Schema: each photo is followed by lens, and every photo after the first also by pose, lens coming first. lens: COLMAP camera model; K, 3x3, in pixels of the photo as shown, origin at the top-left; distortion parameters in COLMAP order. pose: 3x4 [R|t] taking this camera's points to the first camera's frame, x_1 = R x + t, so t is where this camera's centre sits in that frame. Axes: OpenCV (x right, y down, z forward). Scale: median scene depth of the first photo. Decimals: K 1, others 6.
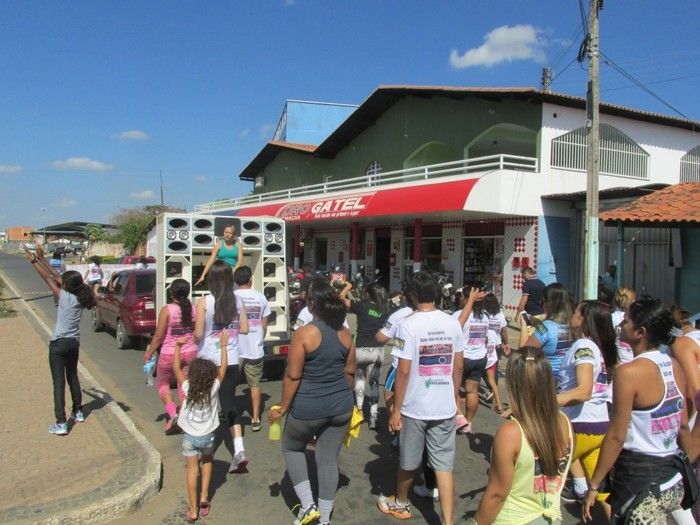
lens RADIAL K [[606.4, 0, 349.1], [0, 606.4, 252.5], [0, 0, 1]] dist [0.145423, 0.000348]
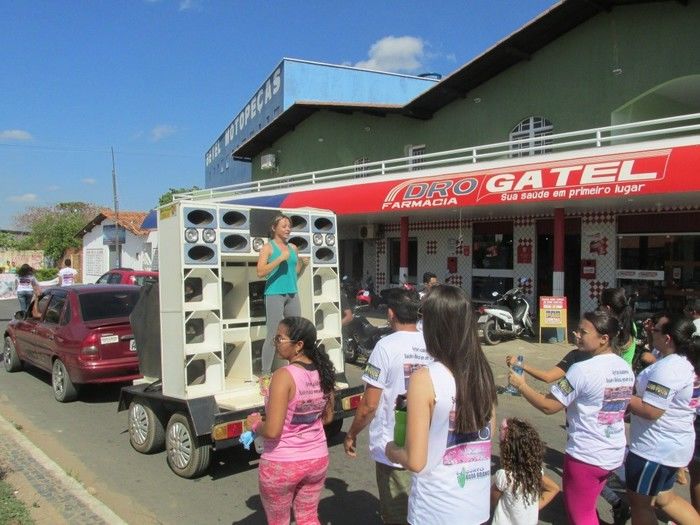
lens RADIAL K [[588.4, 0, 350.0], [0, 588.4, 262.5], [0, 0, 1]] dist [0.144860, -0.291981]
pose [[0.979173, -0.017189, 0.202301, -0.237322], [0.015104, 0.999816, 0.011848, -0.005262], [-0.202467, -0.008545, 0.979252, 0.355017]]
